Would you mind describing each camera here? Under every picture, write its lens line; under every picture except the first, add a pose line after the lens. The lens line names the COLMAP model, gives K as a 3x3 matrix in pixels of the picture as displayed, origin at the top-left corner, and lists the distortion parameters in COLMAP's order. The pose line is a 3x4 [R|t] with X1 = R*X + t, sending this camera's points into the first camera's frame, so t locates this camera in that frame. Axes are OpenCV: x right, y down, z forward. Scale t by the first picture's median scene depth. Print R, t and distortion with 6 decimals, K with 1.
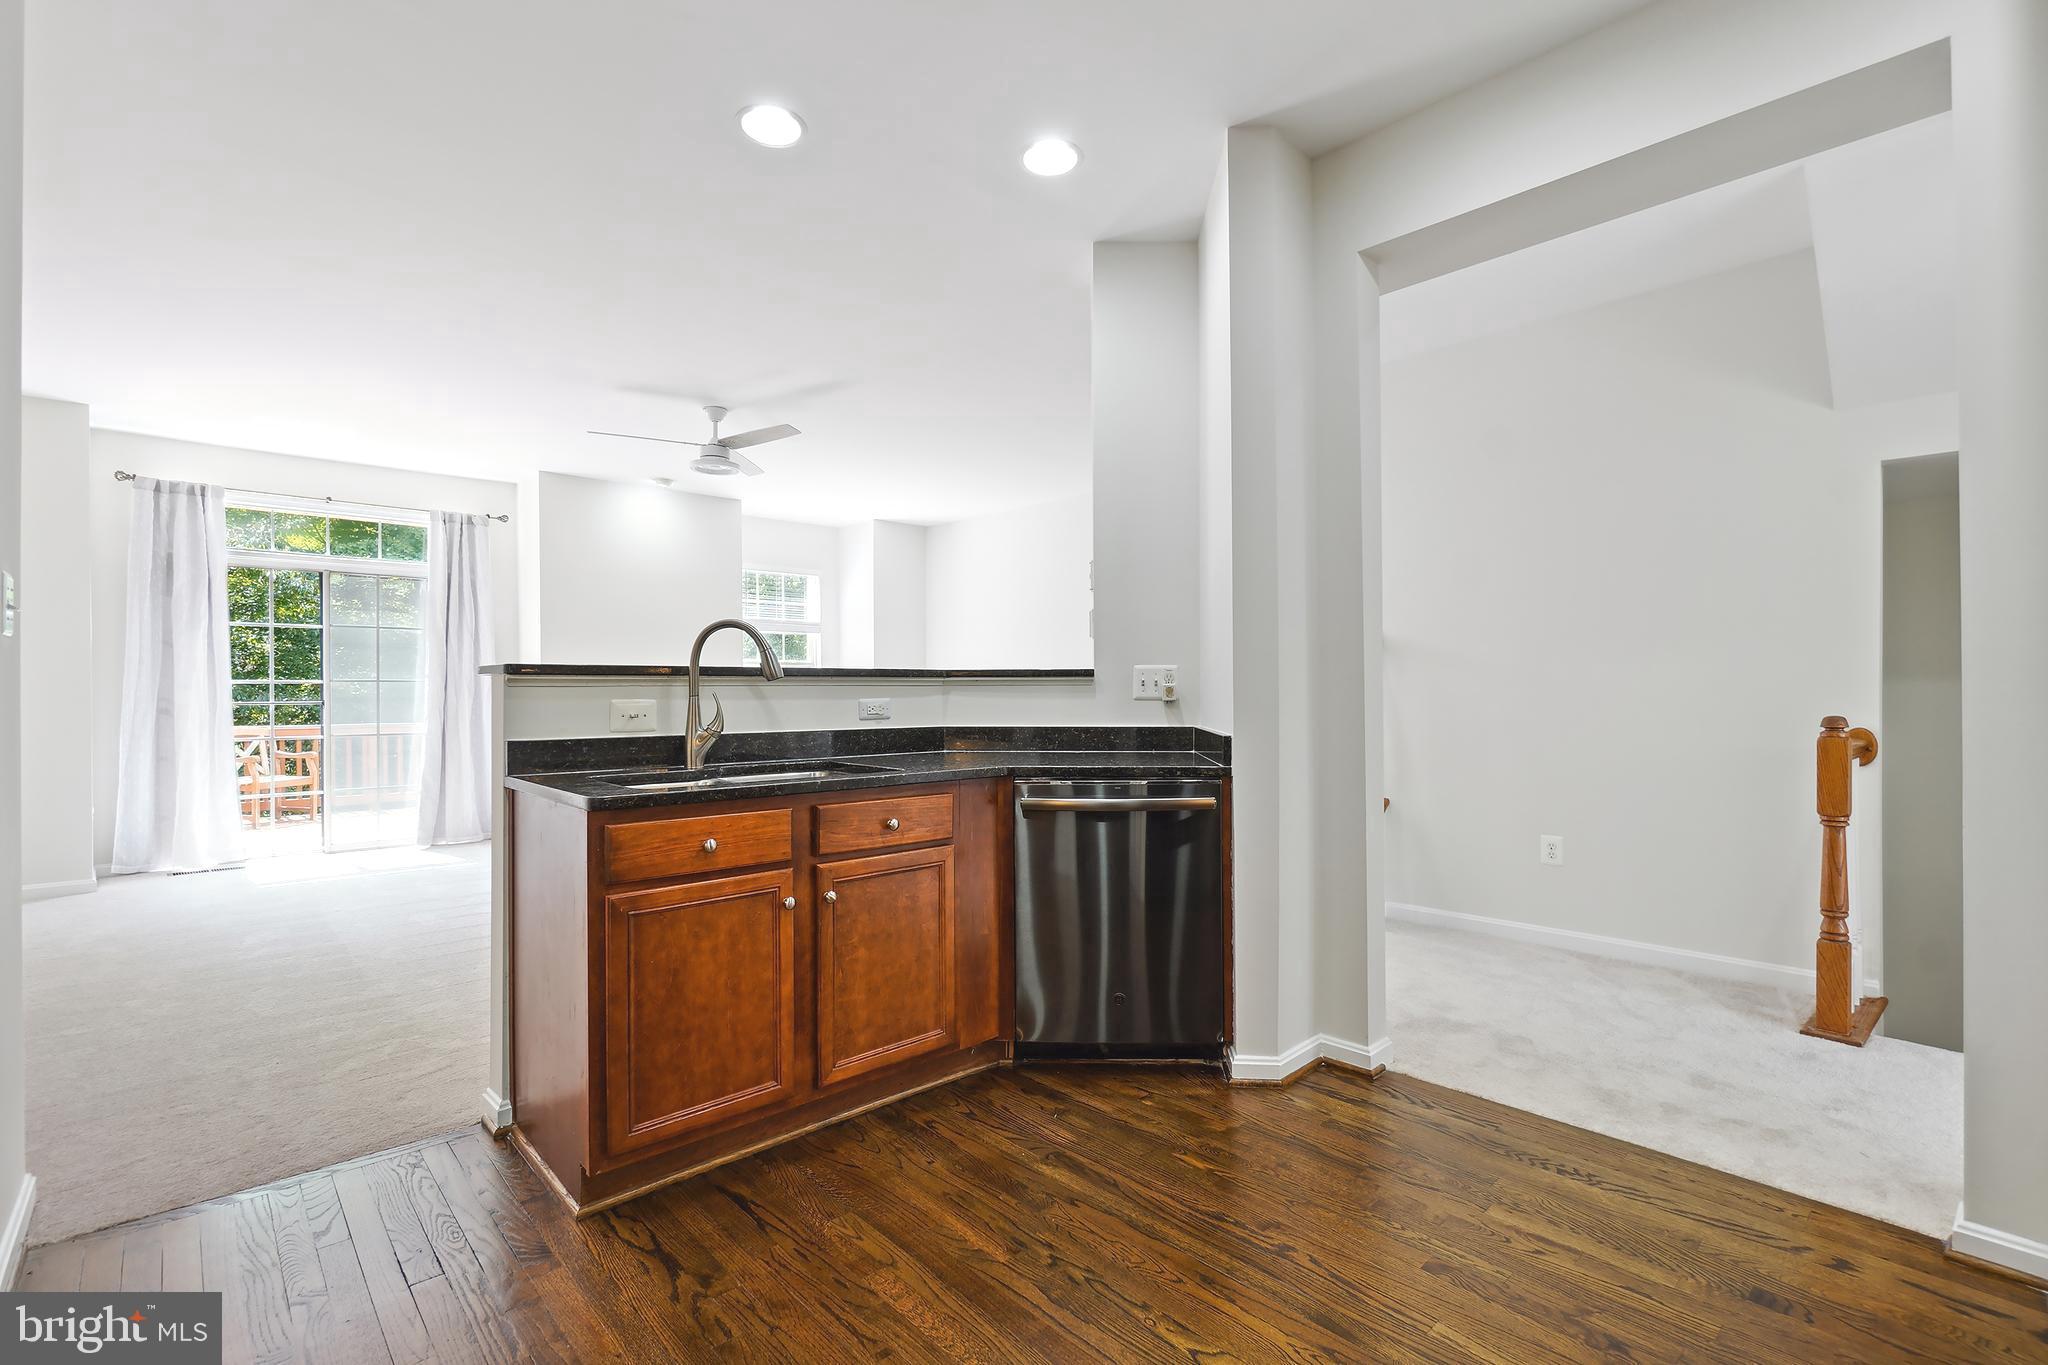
lens RADIAL K [[911.5, 0, 1024.8], [0, 911.5, 699.3], [0, 0, 1]] dist [-0.002273, -0.002088]
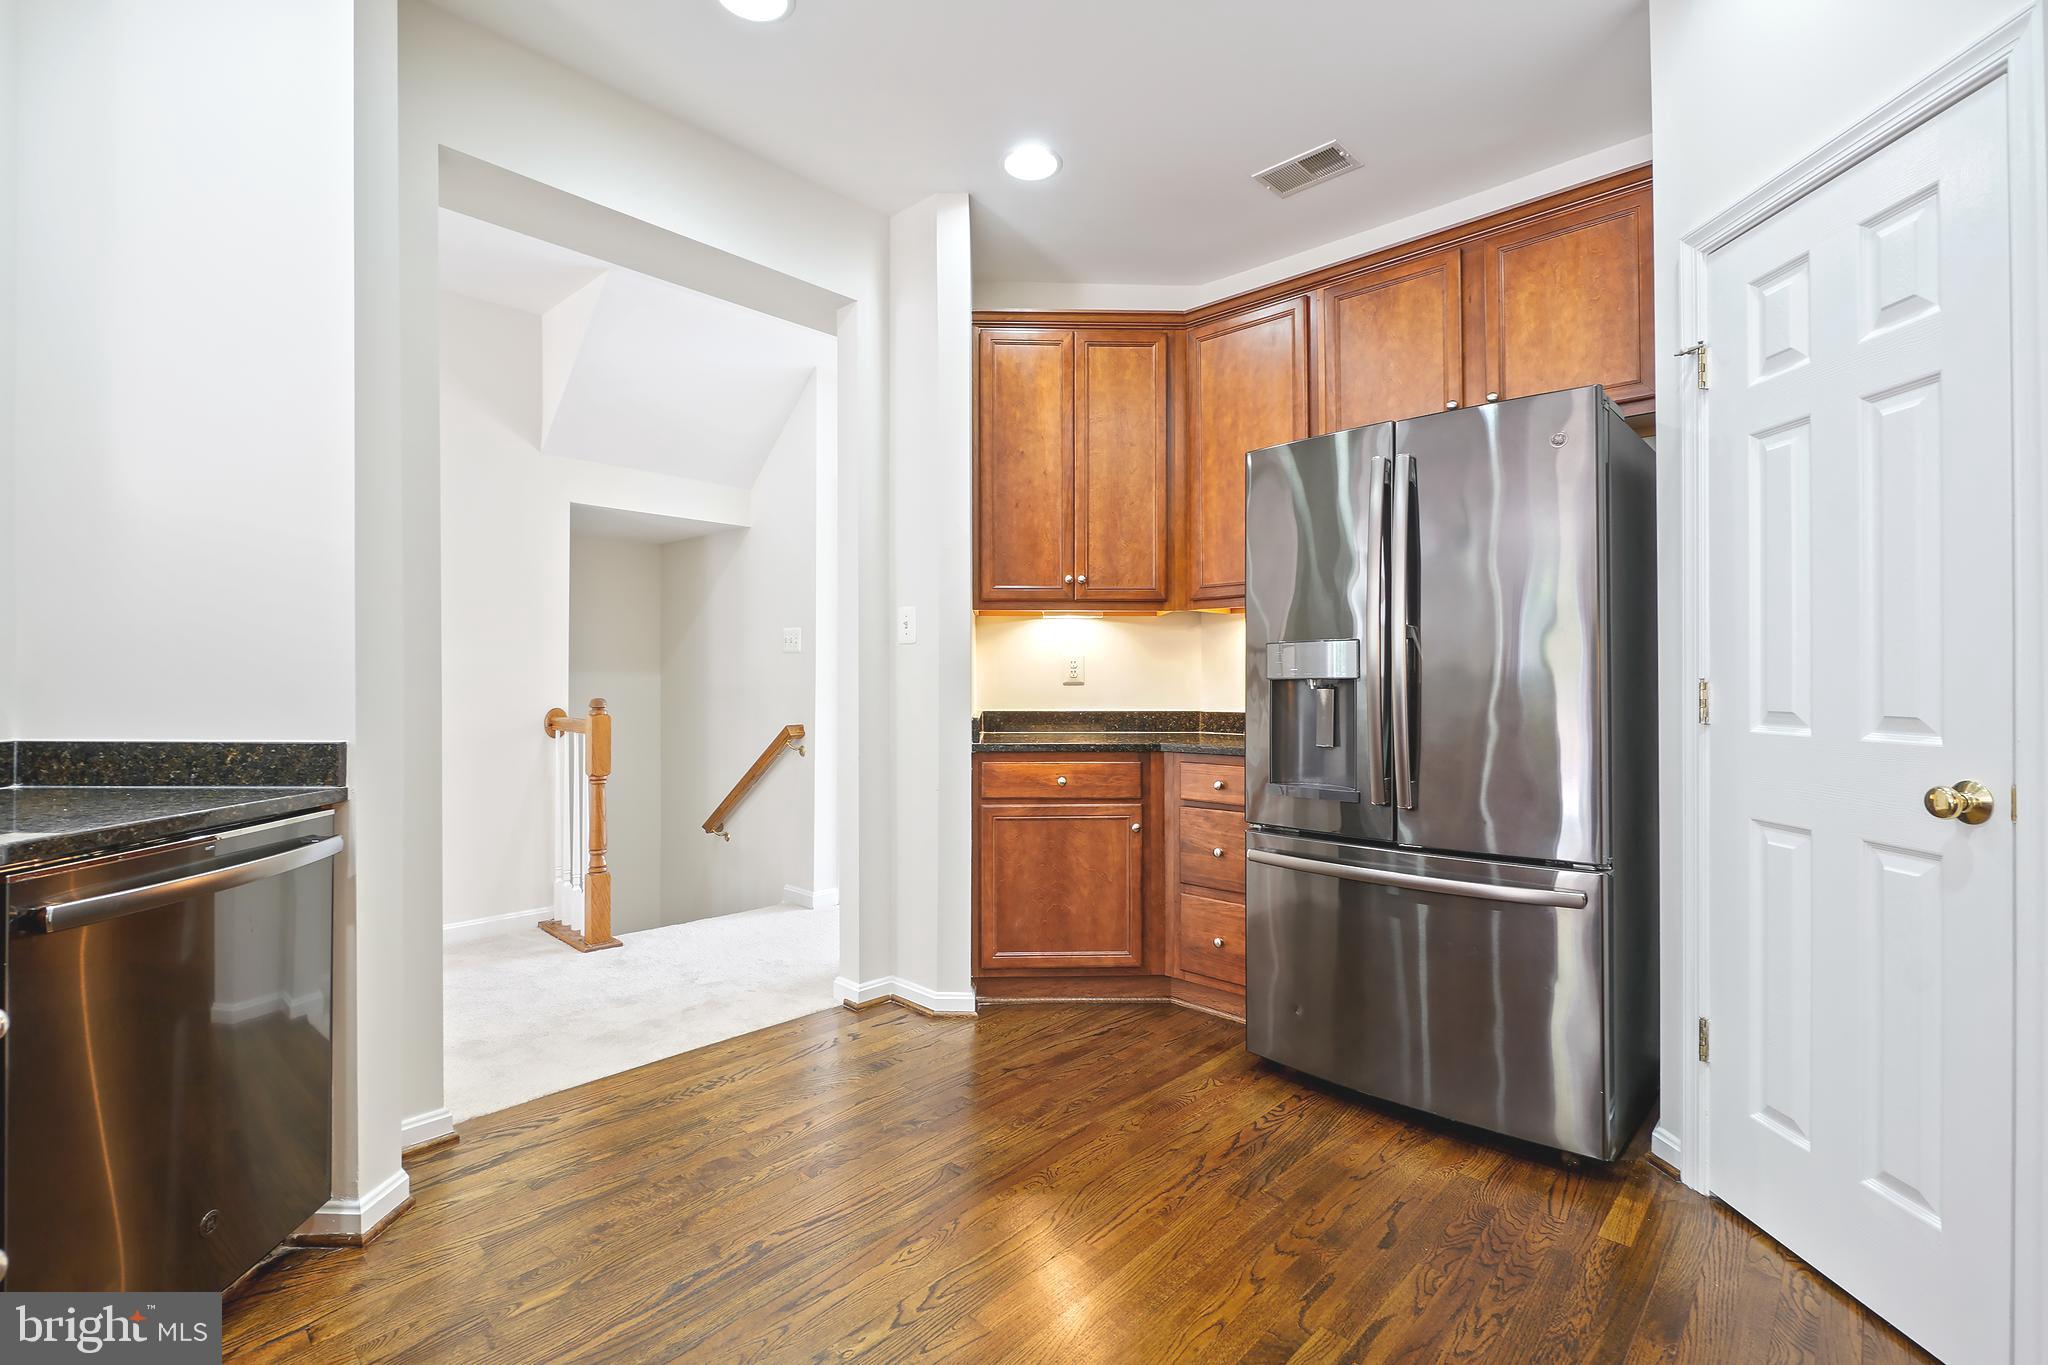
lens RADIAL K [[911.5, 0, 1024.5], [0, 911.5, 673.6], [0, 0, 1]] dist [-0.002273, -0.002088]
pose [[-0.065133, 0.008354, 0.997842, -0.521752], [0.001187, 0.999965, -0.008294, -0.007859], [-0.997876, 0.000645, -0.065141, 0.557583]]
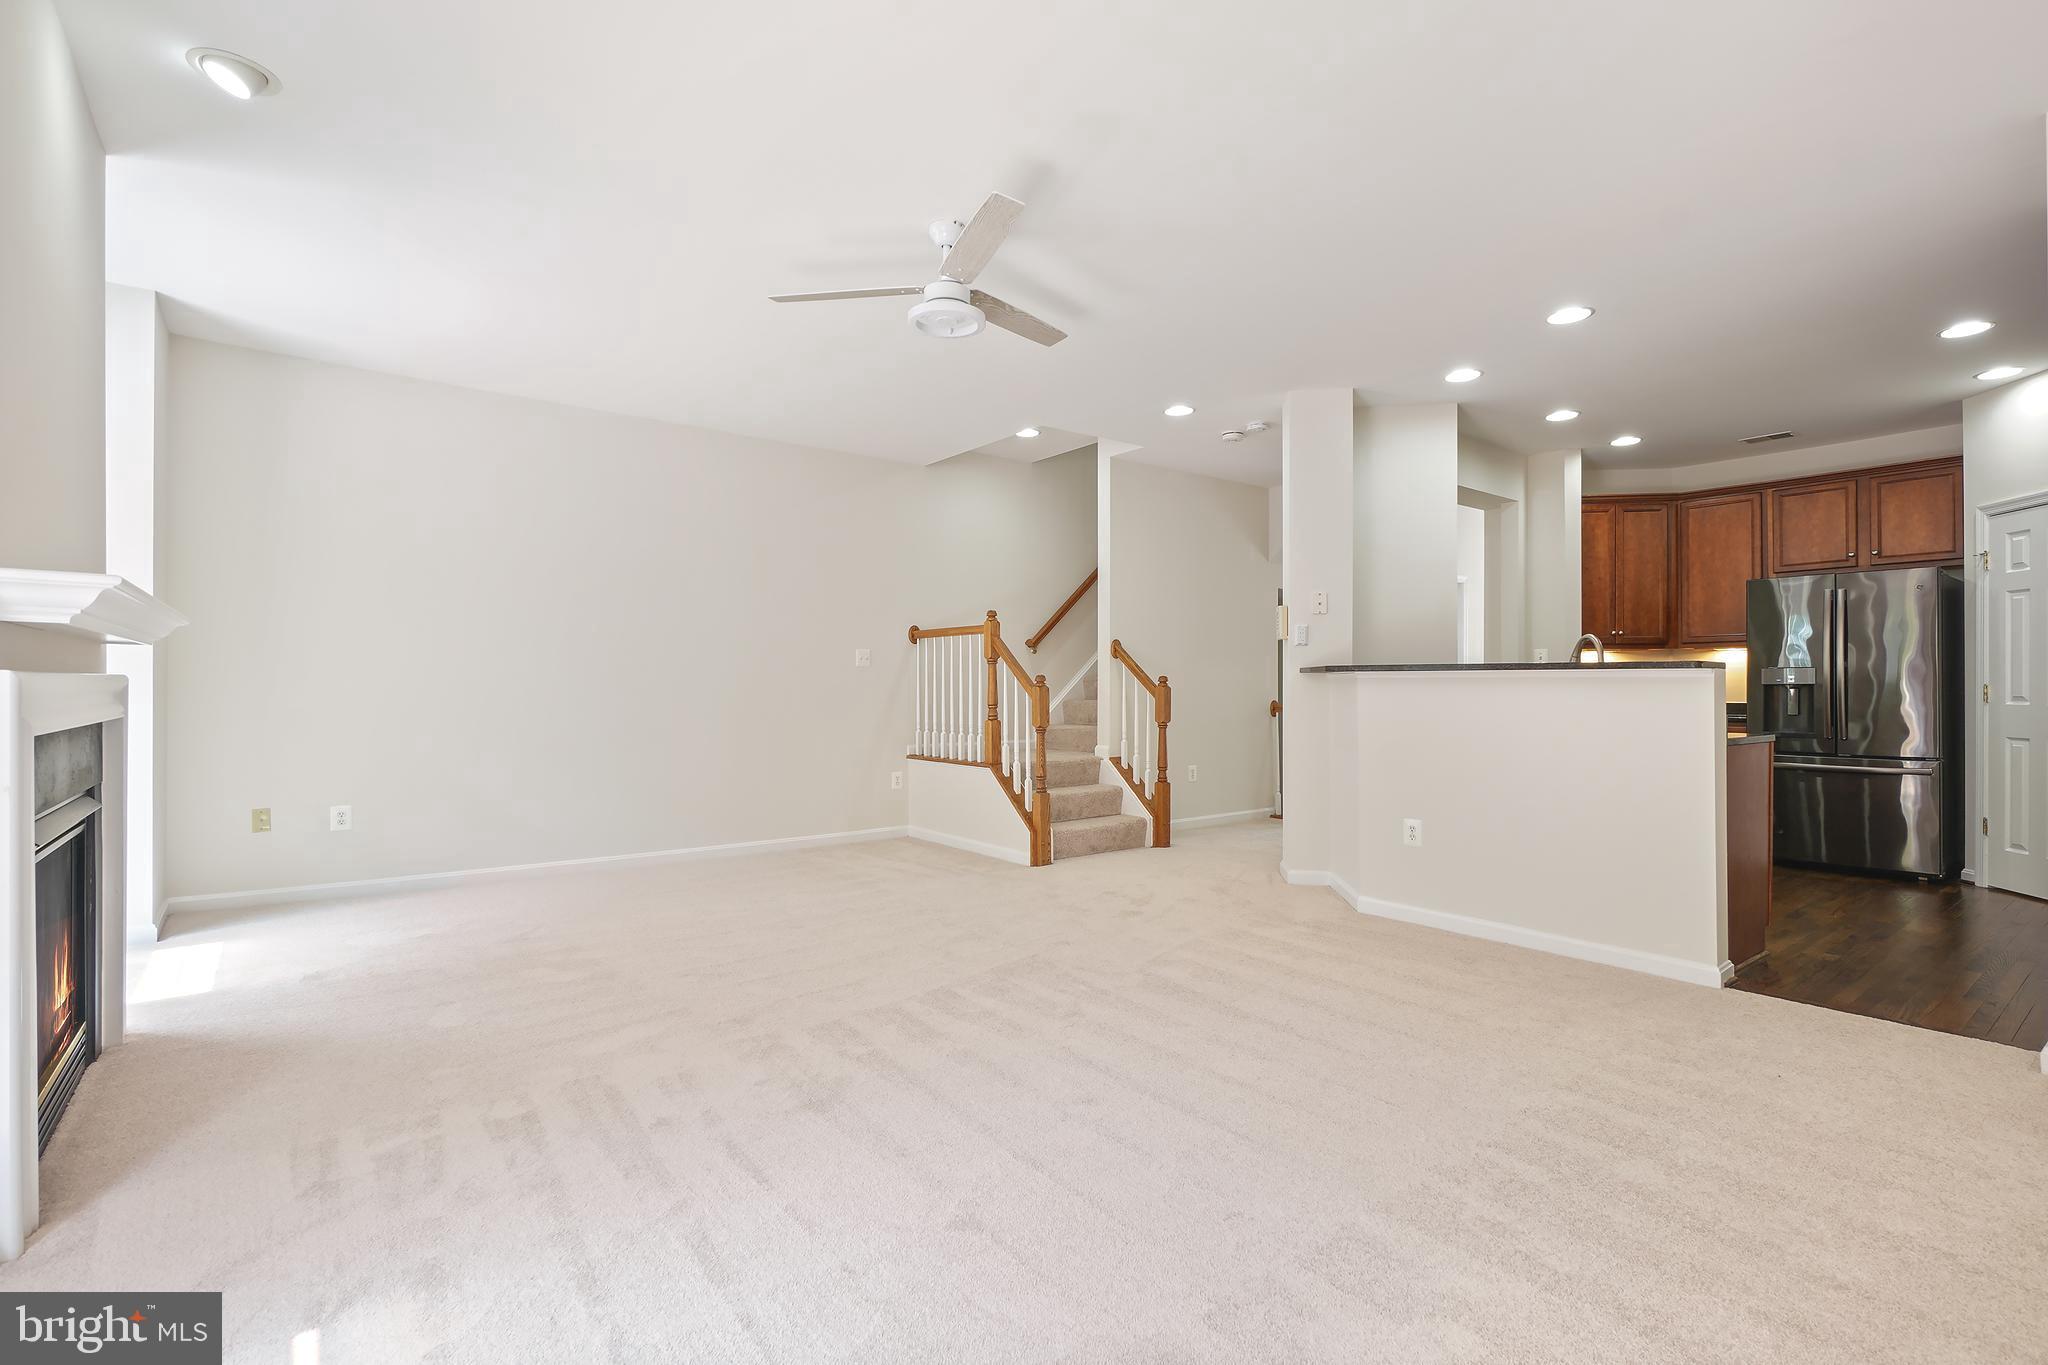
lens RADIAL K [[911.5, 0, 1044.5], [0, 911.5, 683.5], [0, 0, 1]] dist [-0.002273, -0.002088]
pose [[0.109991, 0.003767, 0.993925, -1.909726], [-0.000316, 0.999993, -0.003755, -0.002839], [-0.993932, 0.000099, 0.109992, 1.696693]]
